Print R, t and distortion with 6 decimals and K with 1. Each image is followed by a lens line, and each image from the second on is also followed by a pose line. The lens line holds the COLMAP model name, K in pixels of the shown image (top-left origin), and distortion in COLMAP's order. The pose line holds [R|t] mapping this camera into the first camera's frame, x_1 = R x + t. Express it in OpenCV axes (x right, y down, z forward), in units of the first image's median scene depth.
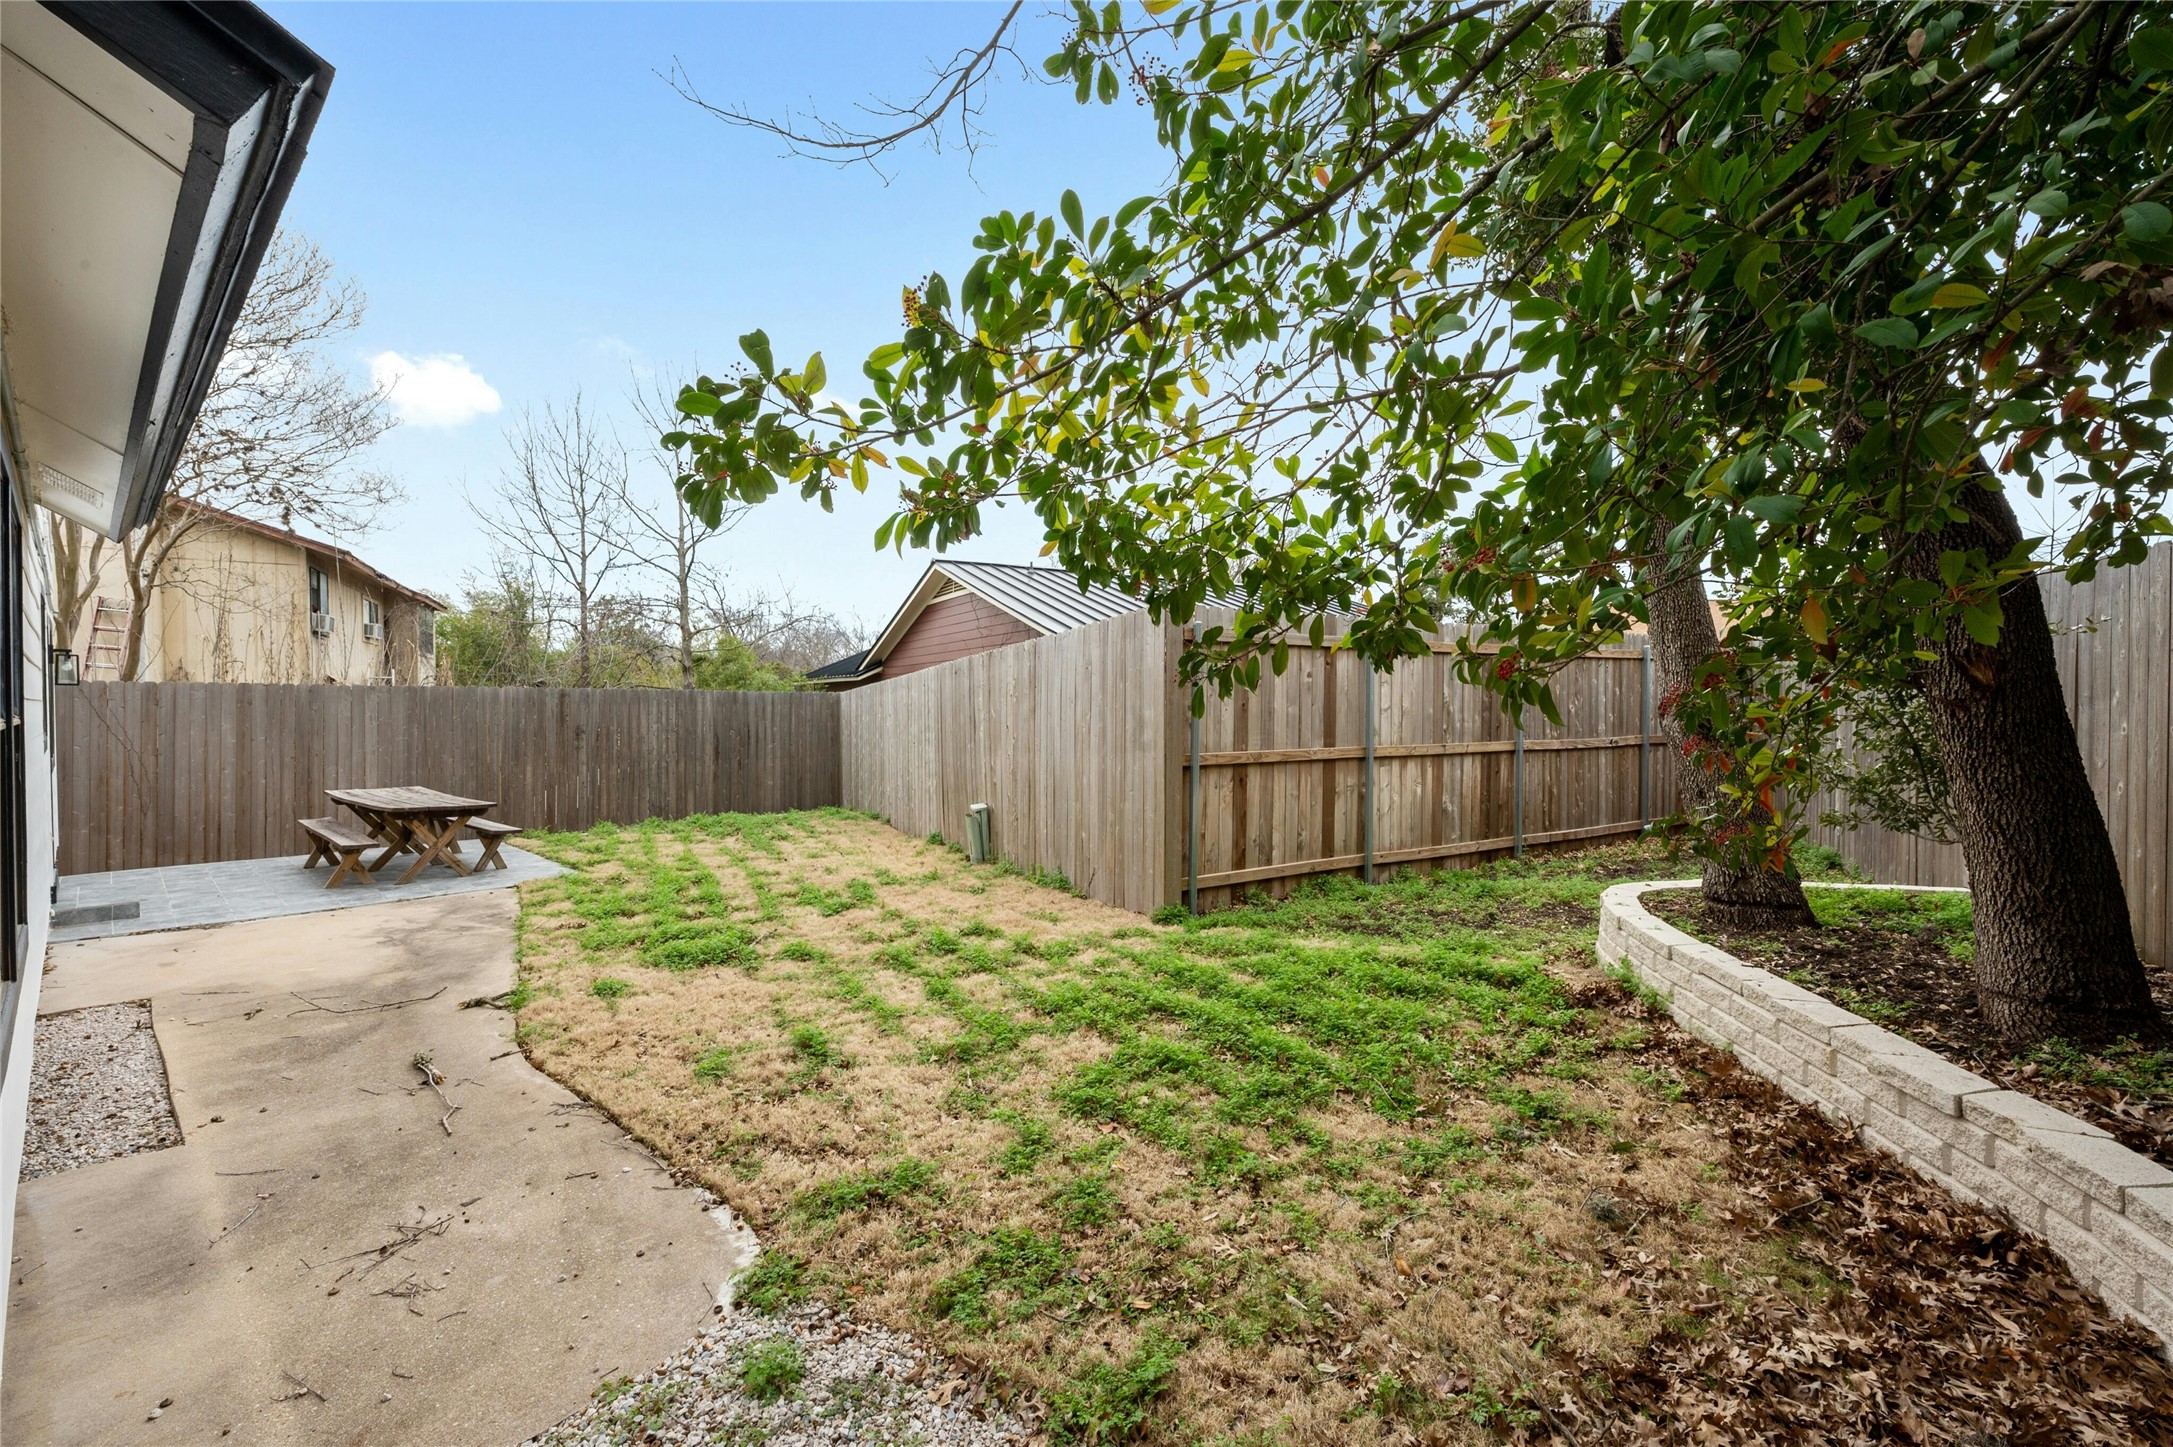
lens RADIAL K [[858.7, 0, 1087.0], [0, 858.7, 710.6], [0, 0, 1]] dist [-0.001536, 0.000020]
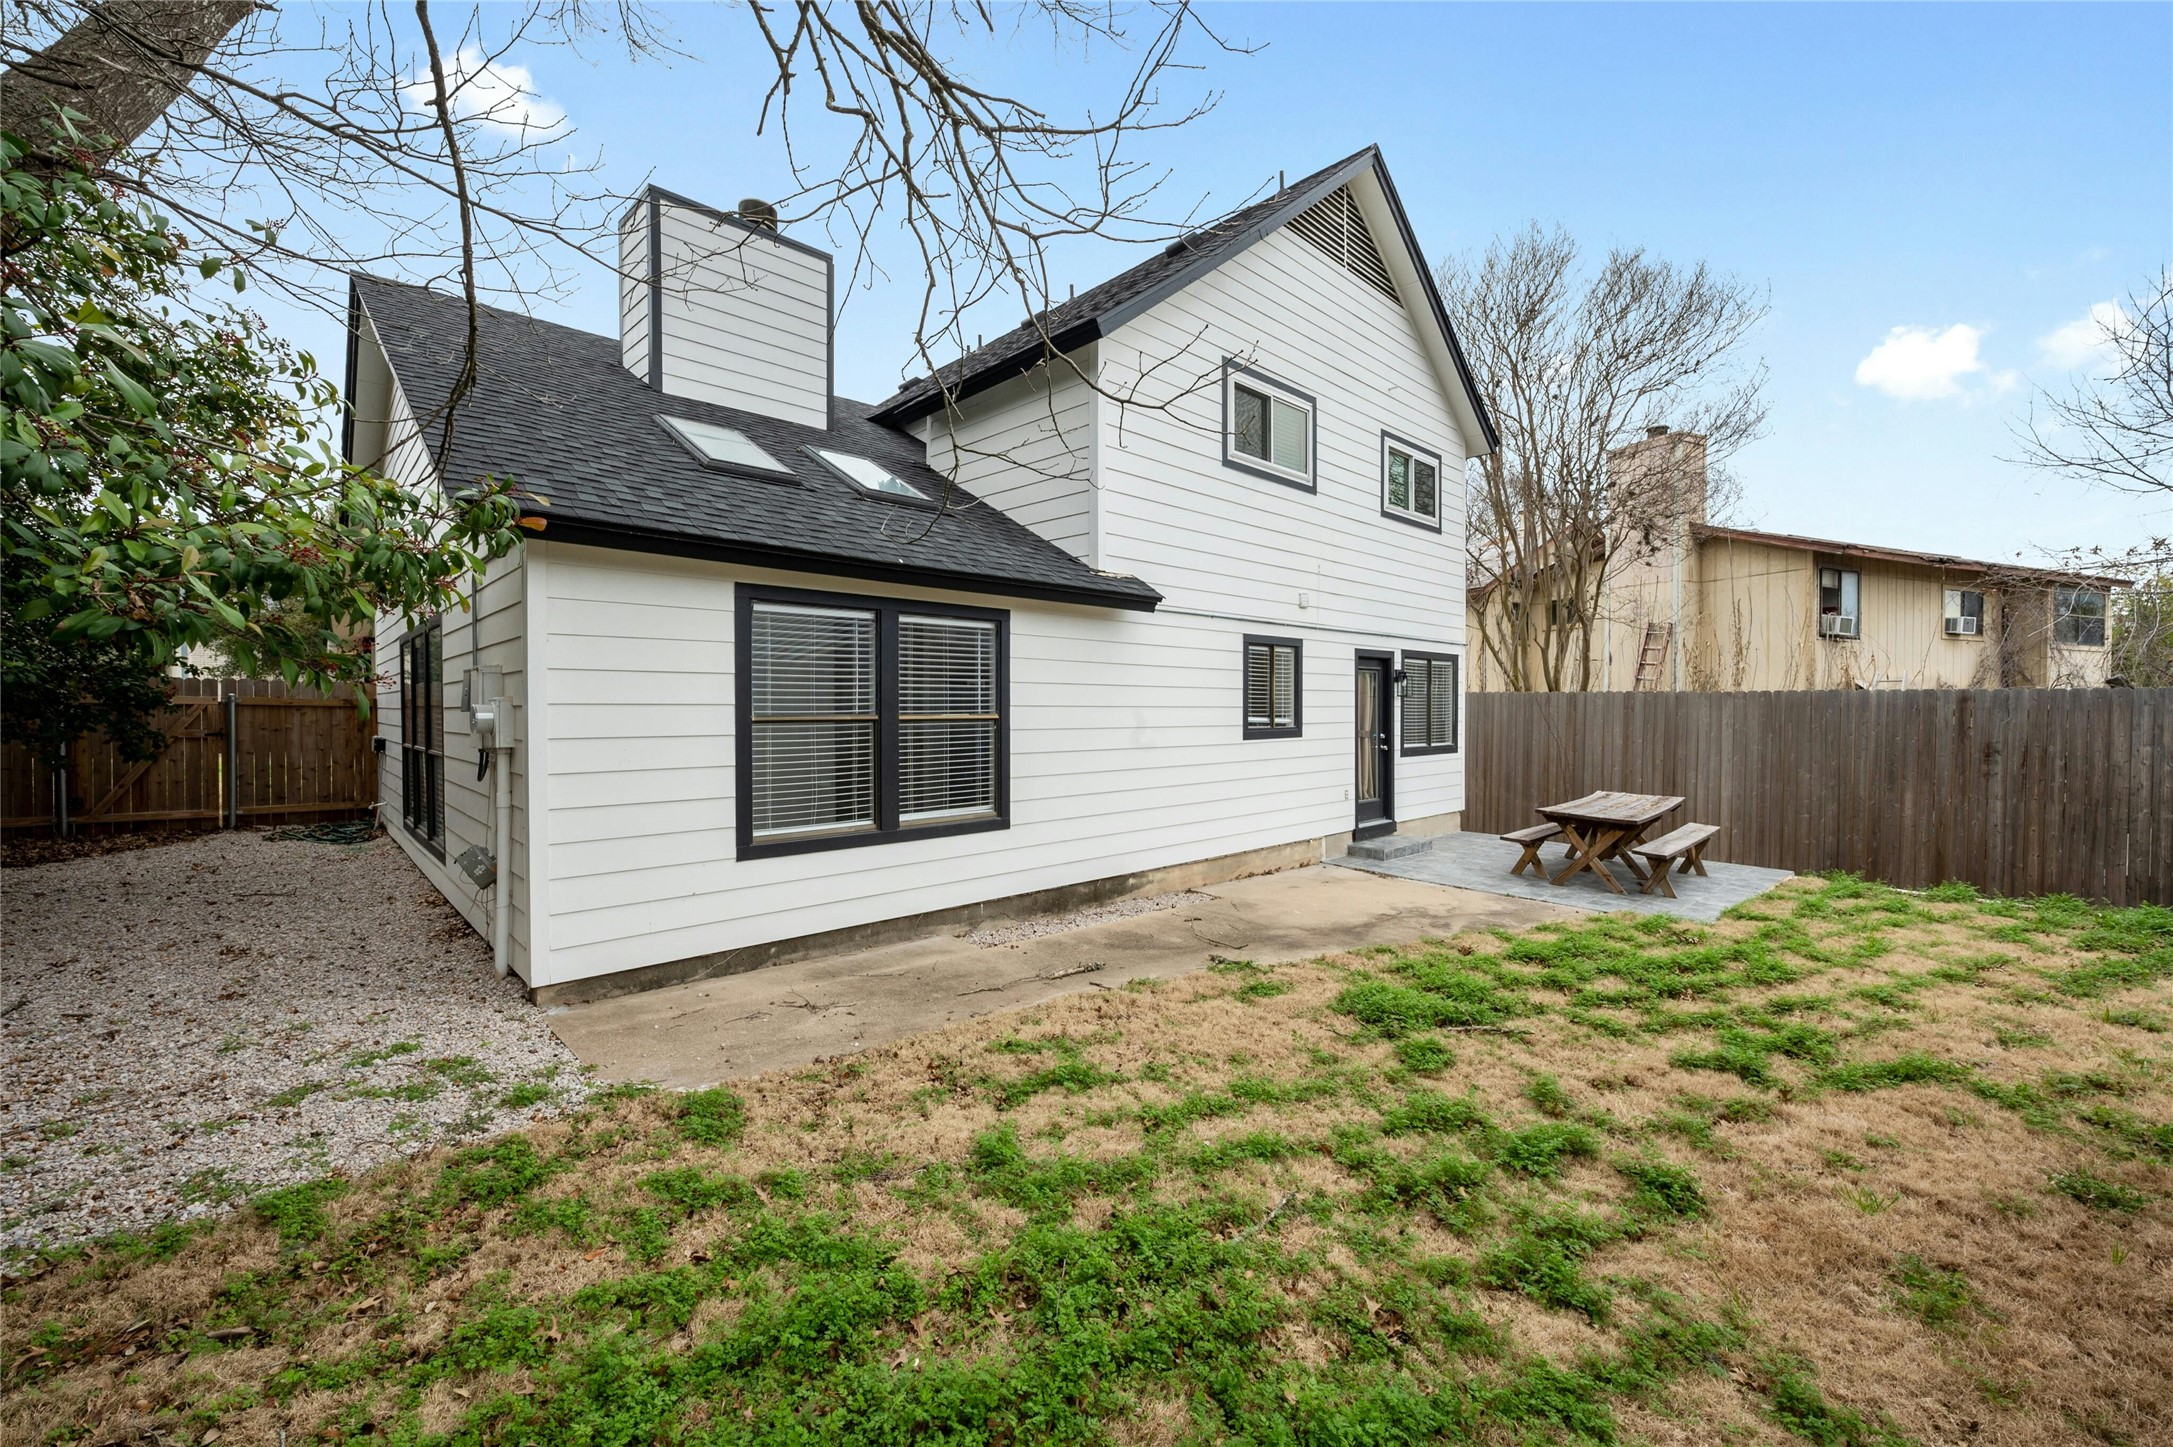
lens RADIAL K [[858.7, 0, 1087.0], [0, 858.7, 710.6], [0, 0, 1]] dist [-0.001536, 0.000020]
pose [[-0.092185, 0.001095, -0.995741, 0.175625], [-0.002212, 0.999997, 0.001305, -0.005706], [0.995739, 0.002323, -0.092182, 0.315135]]
